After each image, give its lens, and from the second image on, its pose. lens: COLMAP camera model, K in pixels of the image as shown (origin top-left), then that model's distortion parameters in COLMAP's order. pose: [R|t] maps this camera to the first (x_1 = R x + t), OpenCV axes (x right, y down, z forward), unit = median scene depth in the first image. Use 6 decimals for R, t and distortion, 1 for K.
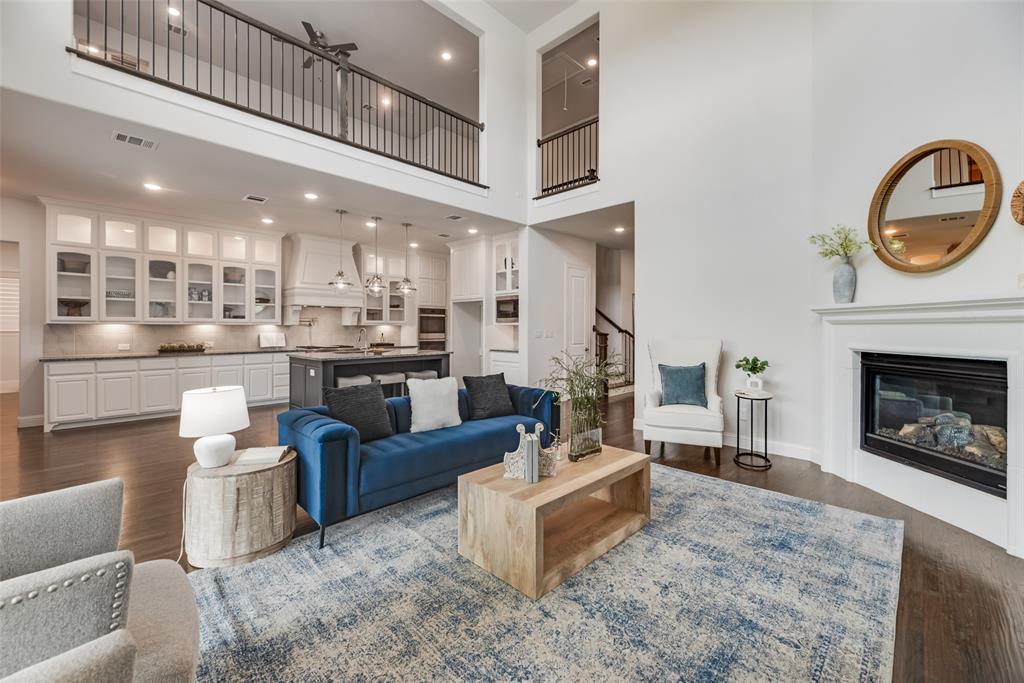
lens RADIAL K [[413.3, 0, 511.3], [0, 413.3, 326.8], [0, 0, 1]] dist [0.004802, -0.000619]
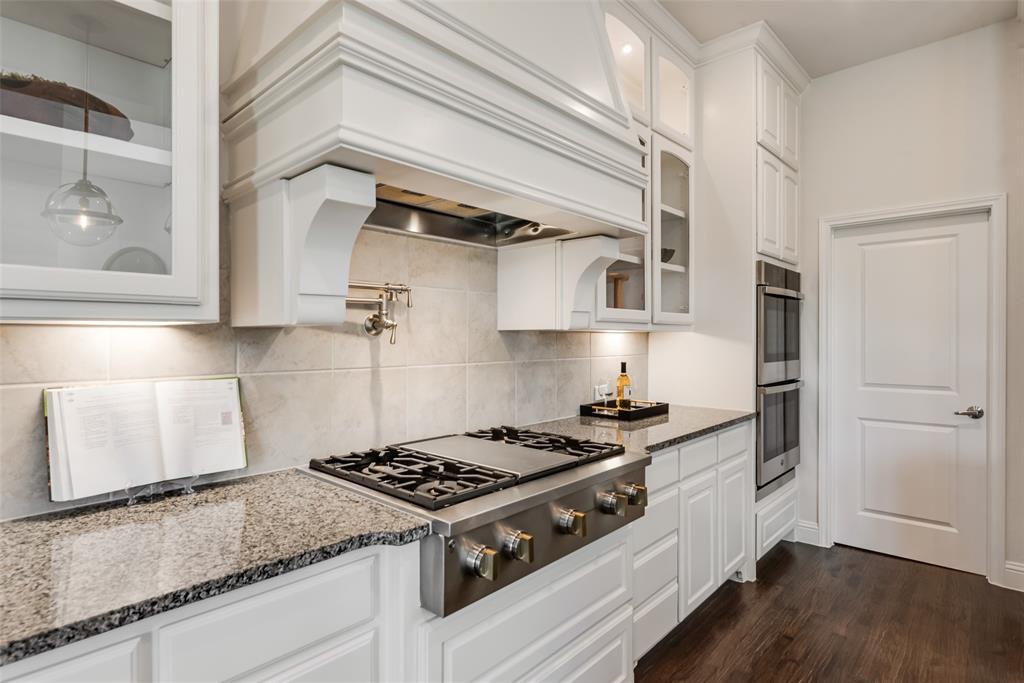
lens RADIAL K [[535.2, 0, 520.1], [0, 535.2, 343.4], [0, 0, 1]] dist [0.004019, 0.000140]
pose [[0.998984, -0.001762, 0.045033, -0.546880], [0.001213, 0.999925, 0.012222, 0.000123], [-0.045051, -0.012155, 0.998911, 0.963620]]
